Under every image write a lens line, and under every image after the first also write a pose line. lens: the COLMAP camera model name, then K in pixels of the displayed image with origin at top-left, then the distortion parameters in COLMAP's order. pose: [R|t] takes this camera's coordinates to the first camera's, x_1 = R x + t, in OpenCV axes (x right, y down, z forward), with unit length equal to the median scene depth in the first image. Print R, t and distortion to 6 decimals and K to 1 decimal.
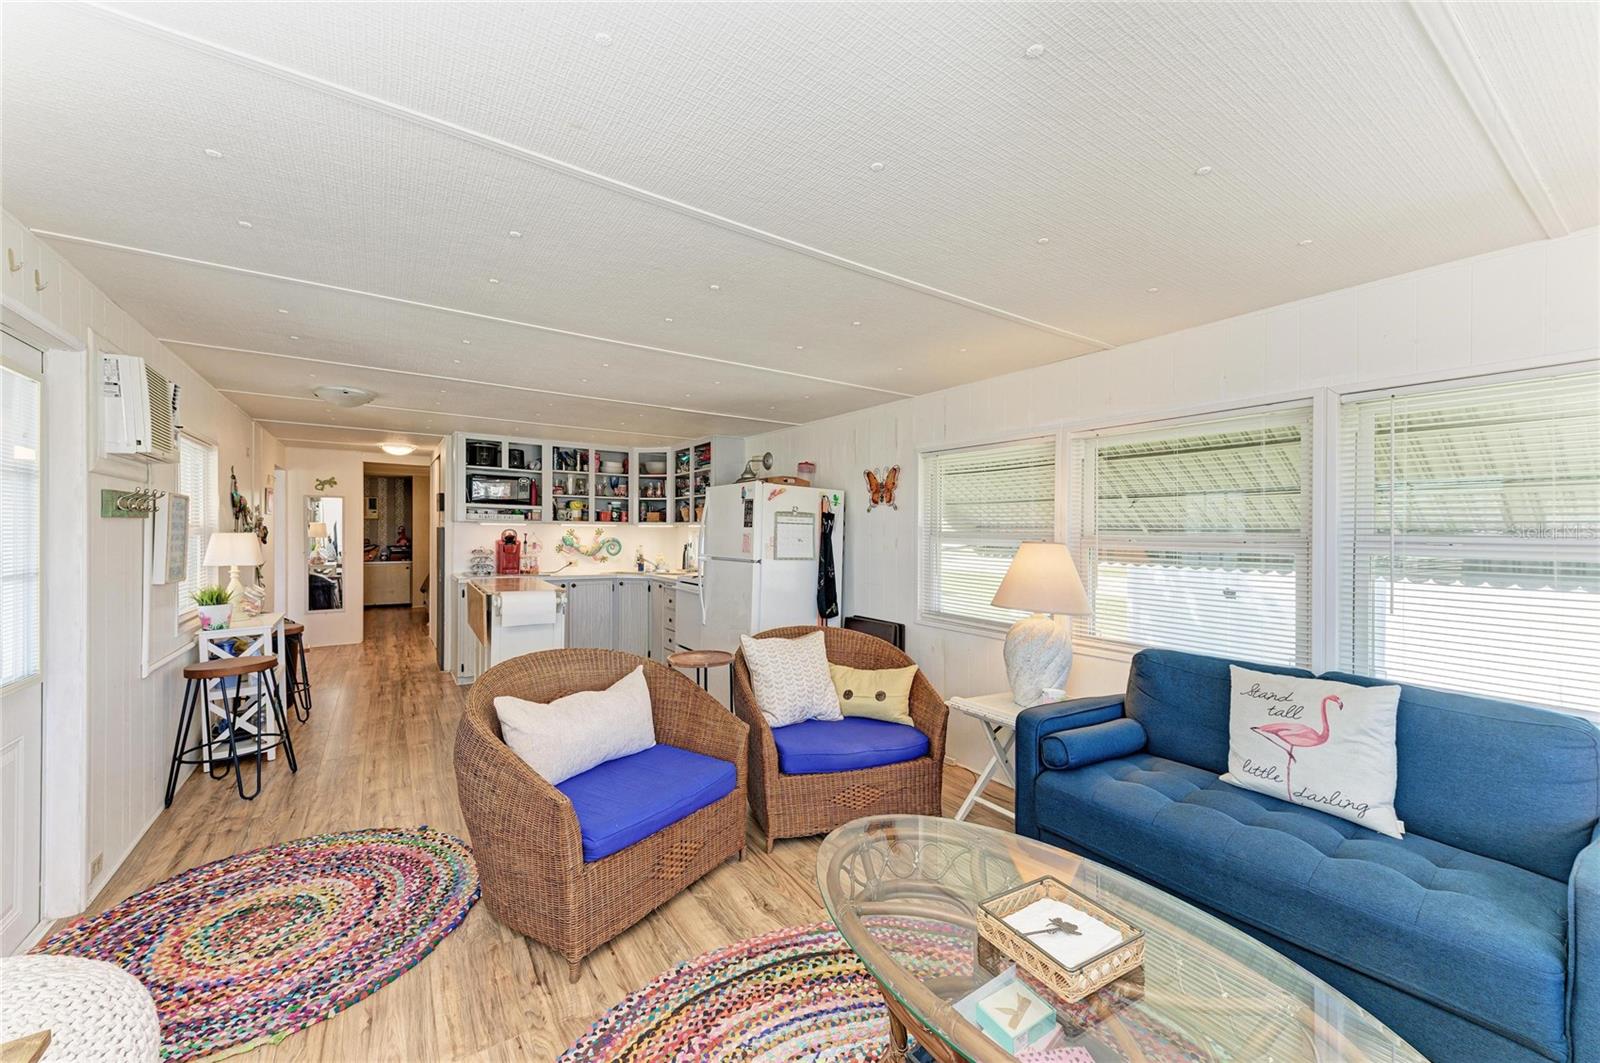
lens RADIAL K [[614.4, 0, 800.0], [0, 614.4, 531.5], [0, 0, 1]] dist [0.015078, -0.000094]
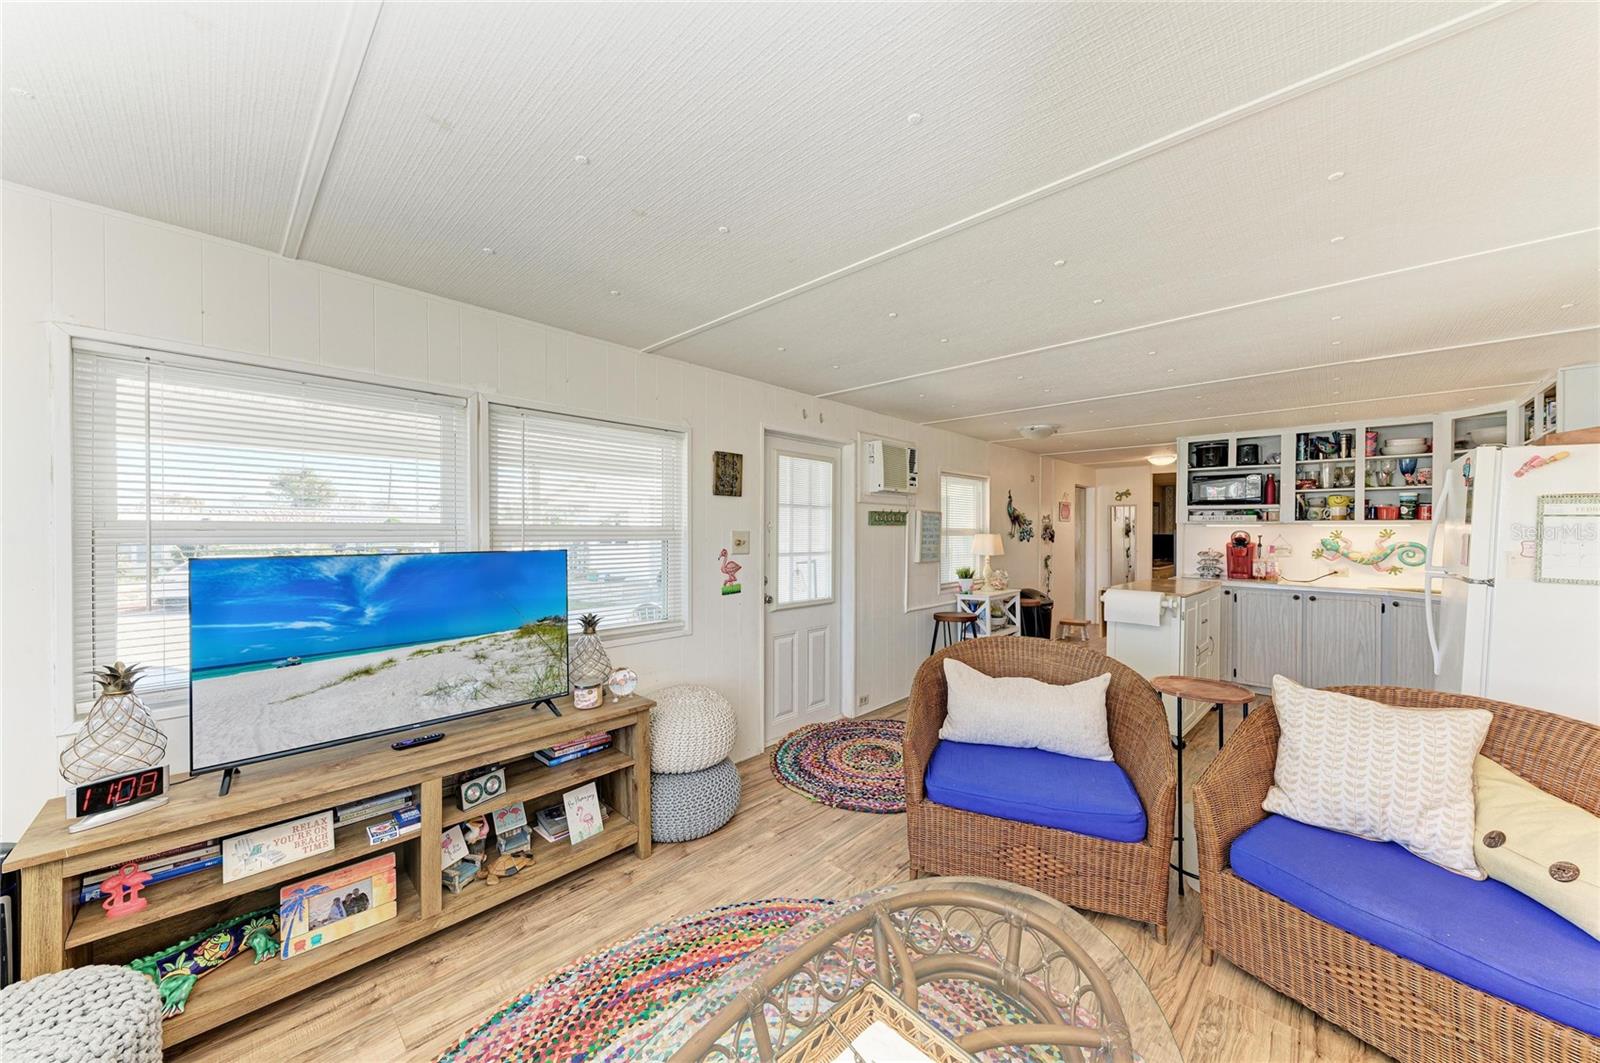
lens RADIAL K [[559.5, 0, 800.7], [0, 559.5, 534.3], [0, 0, 1]] dist [0.009629, -0.000102]
pose [[0.213373, 0.000204, -0.976971, 0.219928], [-0.001711, 0.999999, -0.000165, 0.002710], [0.976969, 0.001707, 0.213373, 0.162567]]
